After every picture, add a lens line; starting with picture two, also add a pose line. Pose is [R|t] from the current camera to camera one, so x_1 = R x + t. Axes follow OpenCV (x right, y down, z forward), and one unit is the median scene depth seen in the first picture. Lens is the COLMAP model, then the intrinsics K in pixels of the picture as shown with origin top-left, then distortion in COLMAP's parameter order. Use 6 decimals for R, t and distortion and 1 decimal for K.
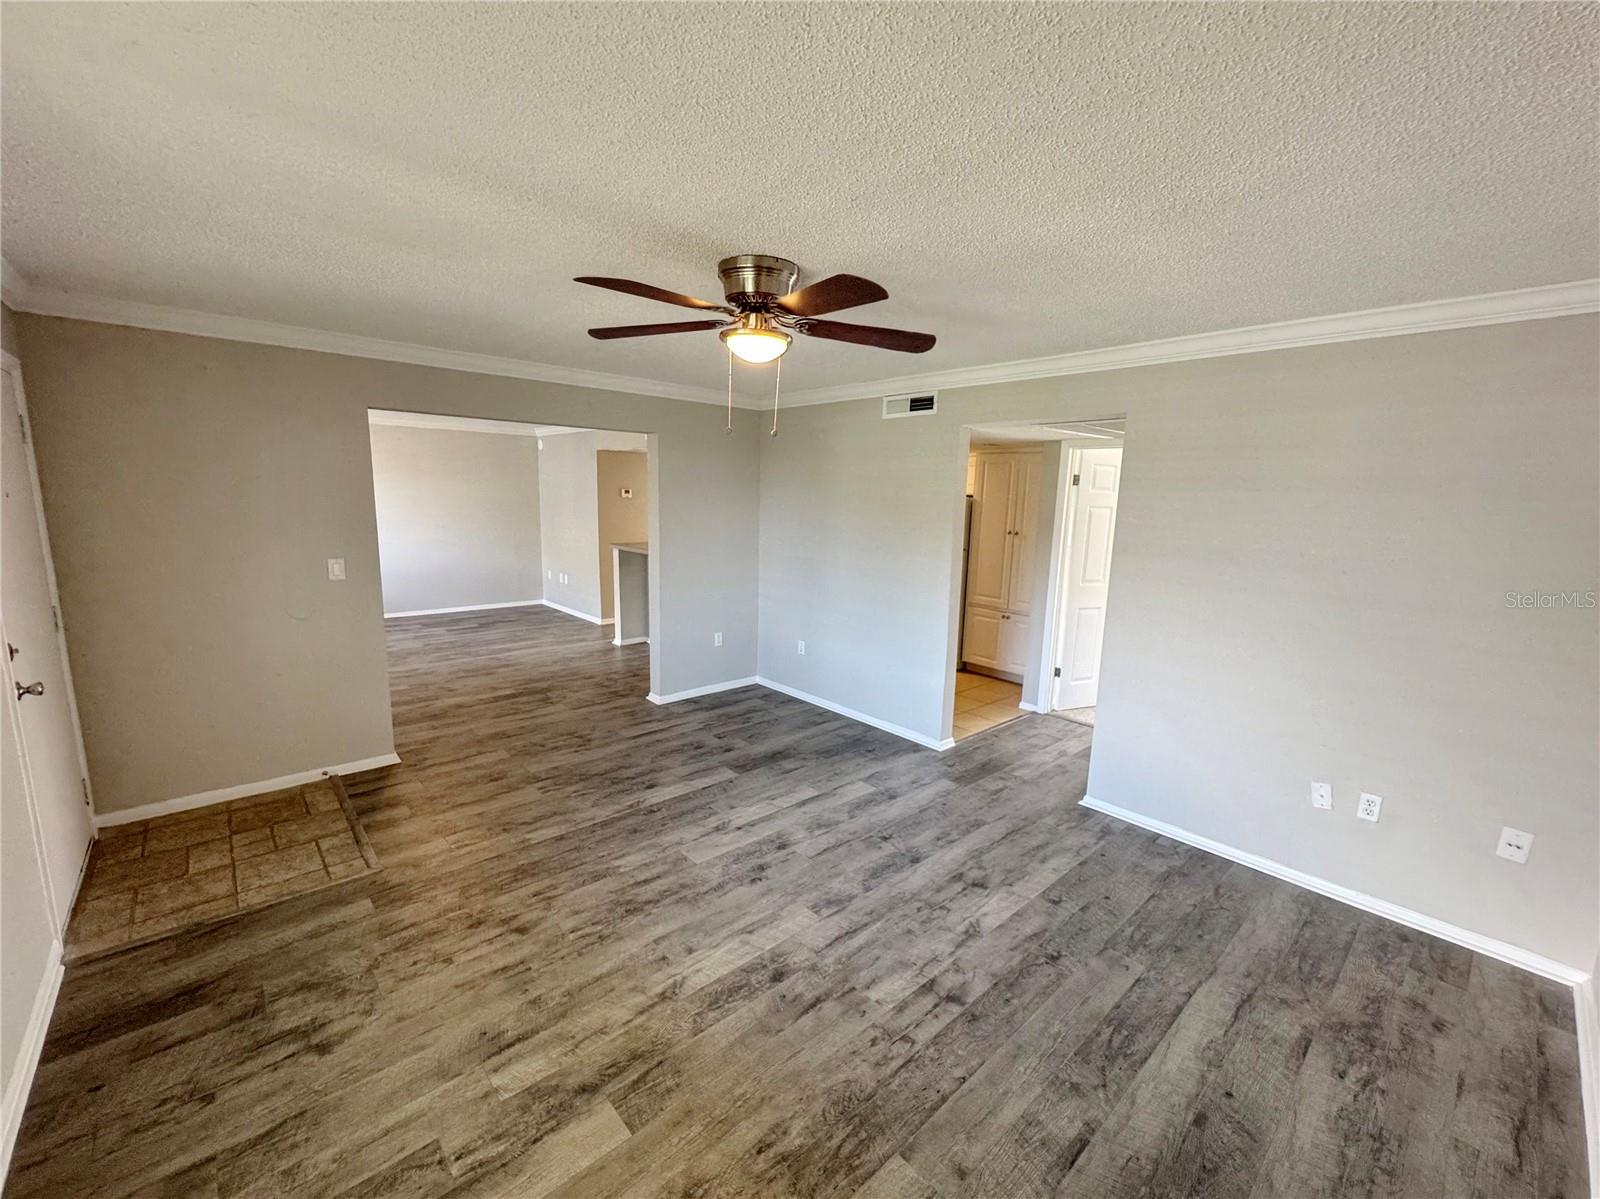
lens RADIAL K [[642.2, 0, 800.5], [0, 642.2, 603.4], [0, 0, 1]] dist [-0.000033, 0.000125]
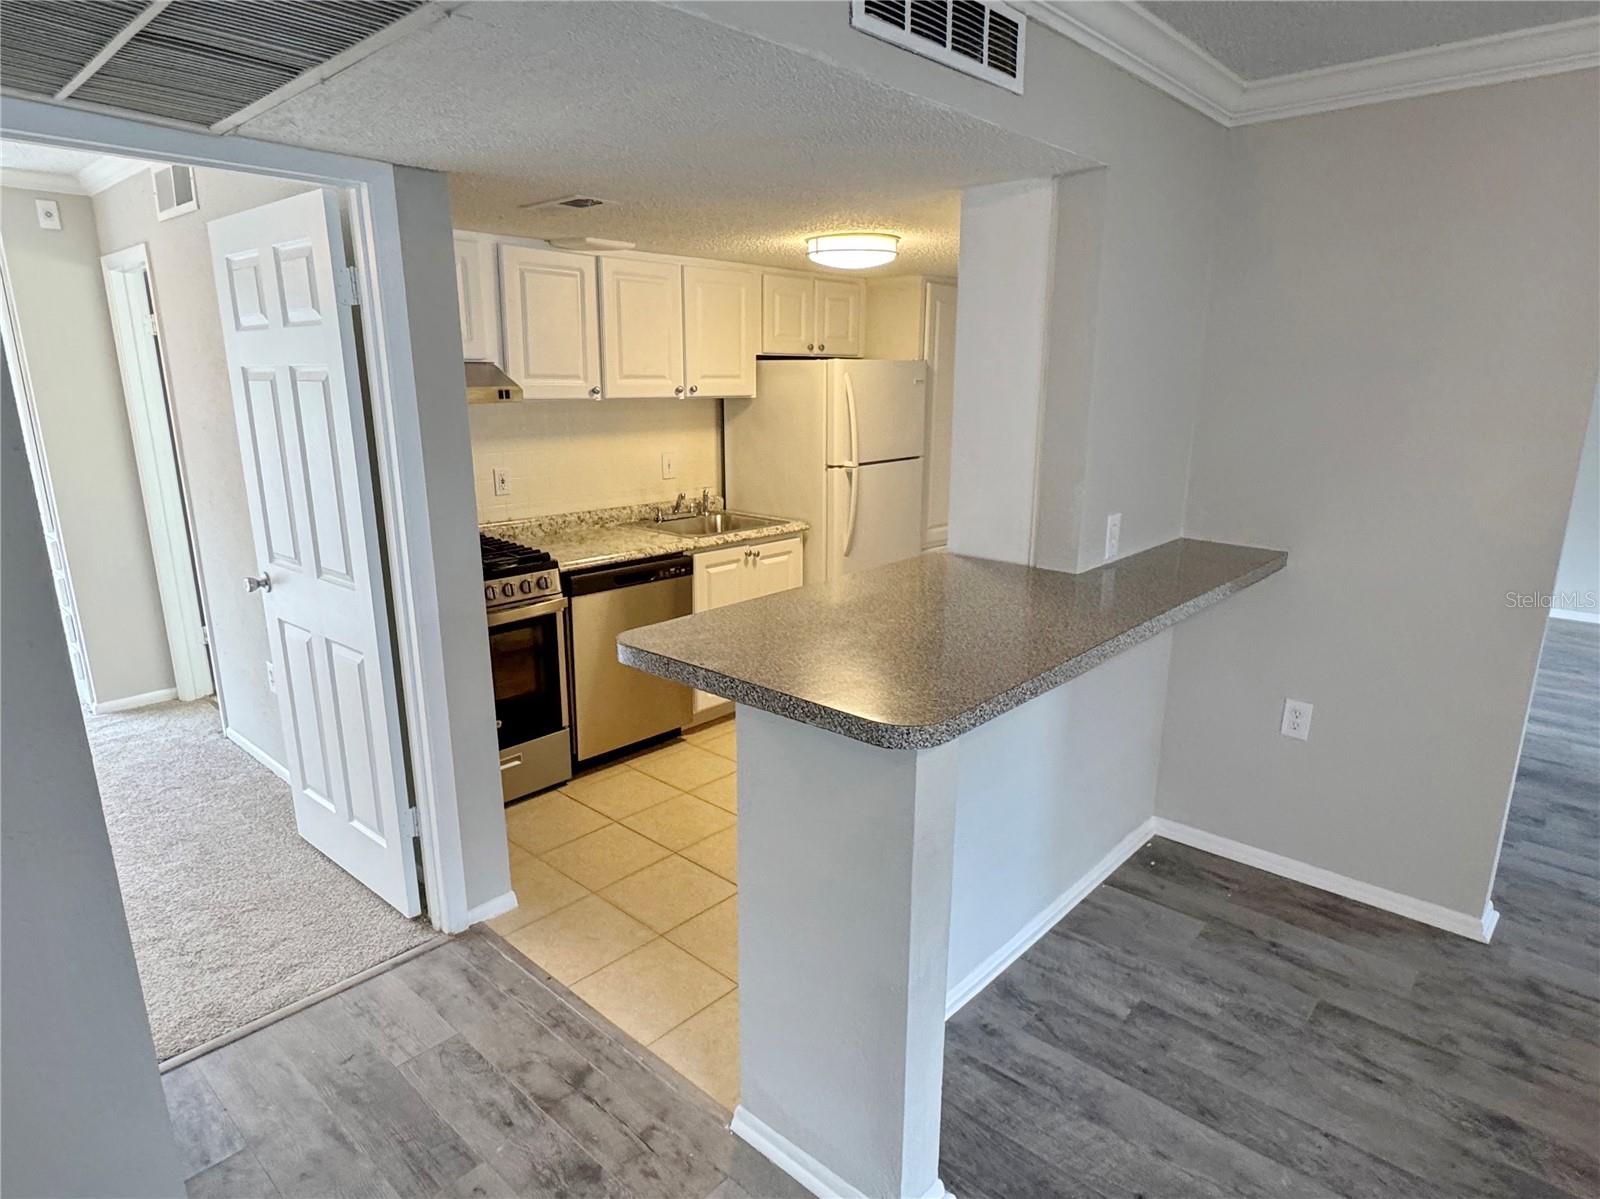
lens RADIAL K [[926.3, 0, 805.6], [0, 926.3, 607.9], [0, 0, 1]] dist [0.001799, 0.001144]
pose [[-0.092722, -0.281762, 0.954994, -1.189262], [0.154622, 0.943416, 0.293358, -0.448054], [-0.983613, 0.174864, -0.043909, 2.498603]]
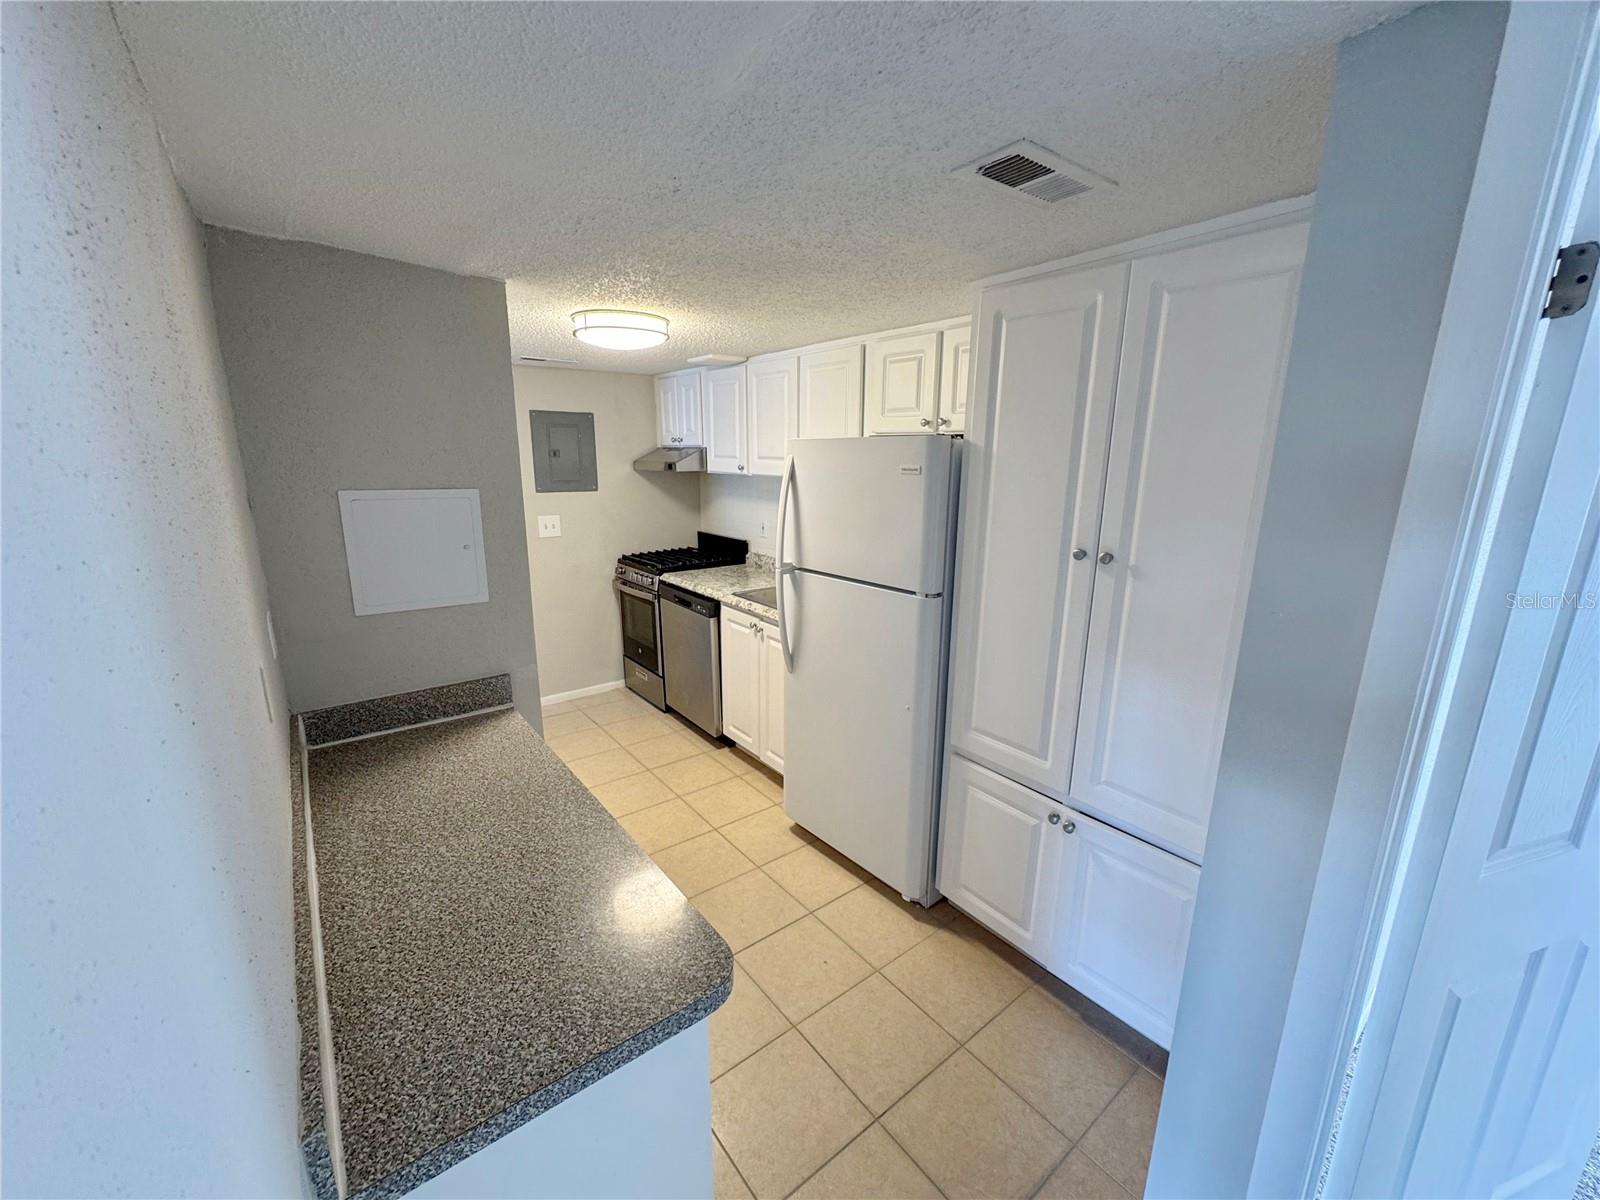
lens RADIAL K [[642.2, 0, 800.5], [0, 642.2, 603.9], [0, 0, 1]] dist [-0.000033, 0.000125]
pose [[0.997029, -0.010154, -0.076353, 0.451127], [0.015257, 0.997667, 0.066547, -0.212067], [0.075499, -0.067515, 0.994858, 1.421328]]
